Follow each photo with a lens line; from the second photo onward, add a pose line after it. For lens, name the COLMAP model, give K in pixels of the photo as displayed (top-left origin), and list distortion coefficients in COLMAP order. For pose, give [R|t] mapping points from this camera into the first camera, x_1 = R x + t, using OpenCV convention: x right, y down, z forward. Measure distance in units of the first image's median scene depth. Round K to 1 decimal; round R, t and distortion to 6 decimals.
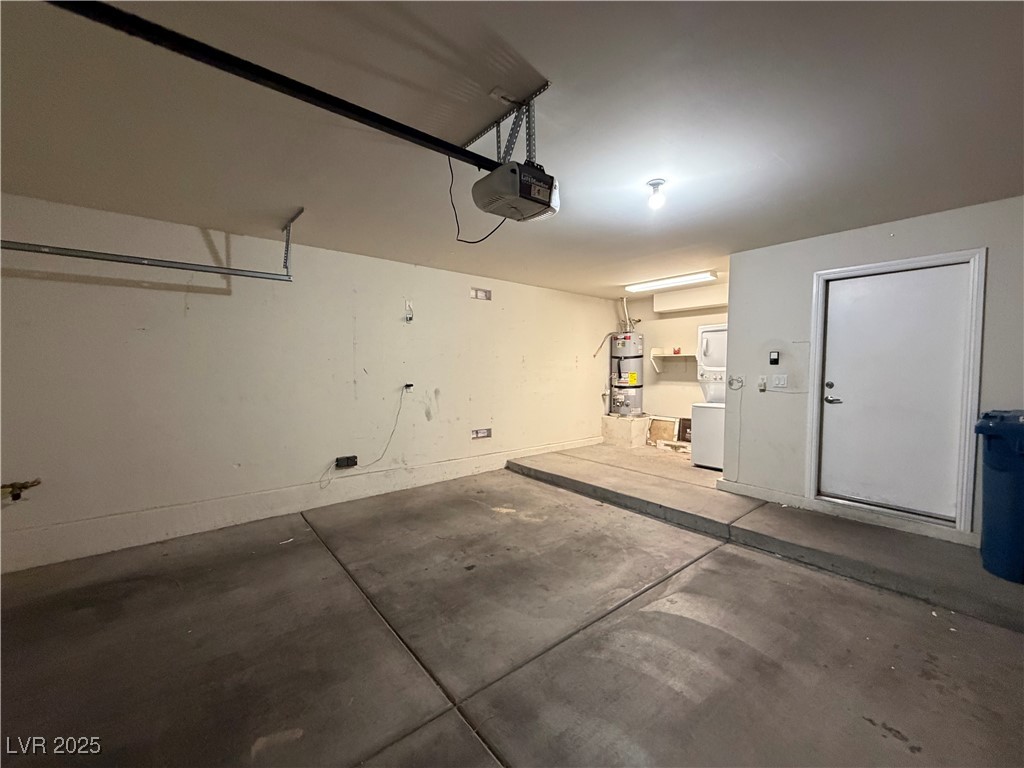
lens RADIAL K [[408.0, 0, 509.1], [0, 408.0, 382.9], [0, 0, 1]] dist [0.000418, 0.000868]
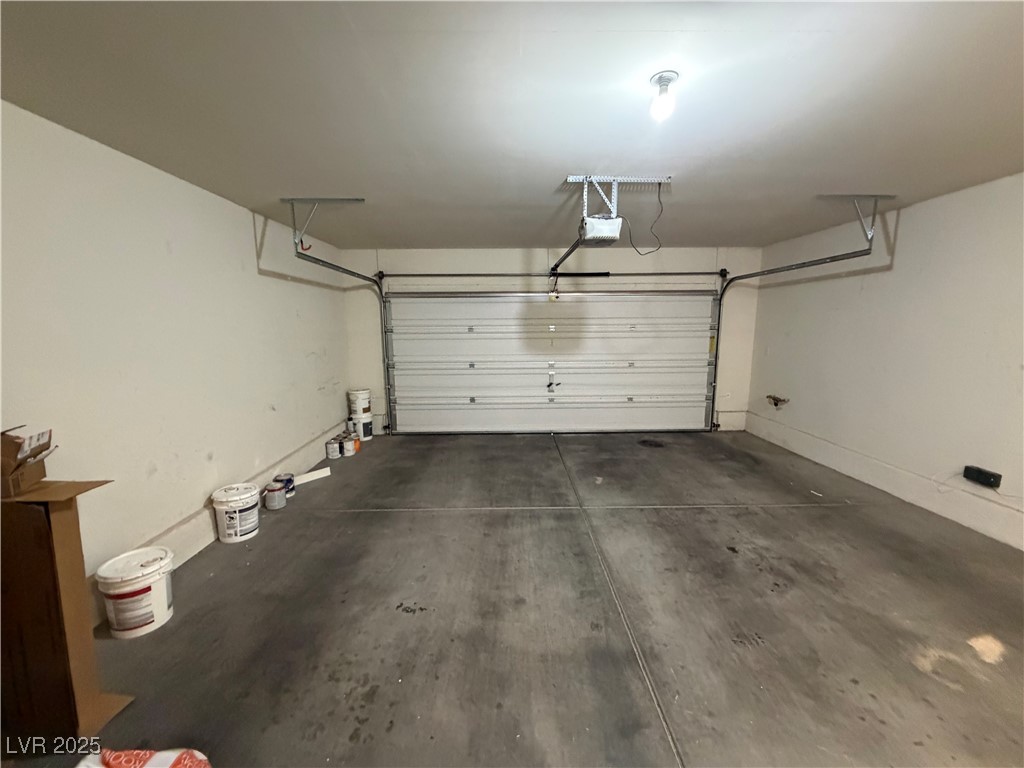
lens RADIAL K [[408.0, 0, 510.2], [0, 408.0, 383.6], [0, 0, 1]] dist [0.000418, 0.000868]
pose [[-0.623265, 0.114719, -0.773550, 0.904355], [-0.028389, 0.985210, 0.168982, -0.089694], [0.781495, 0.127281, -0.610791, 1.066656]]
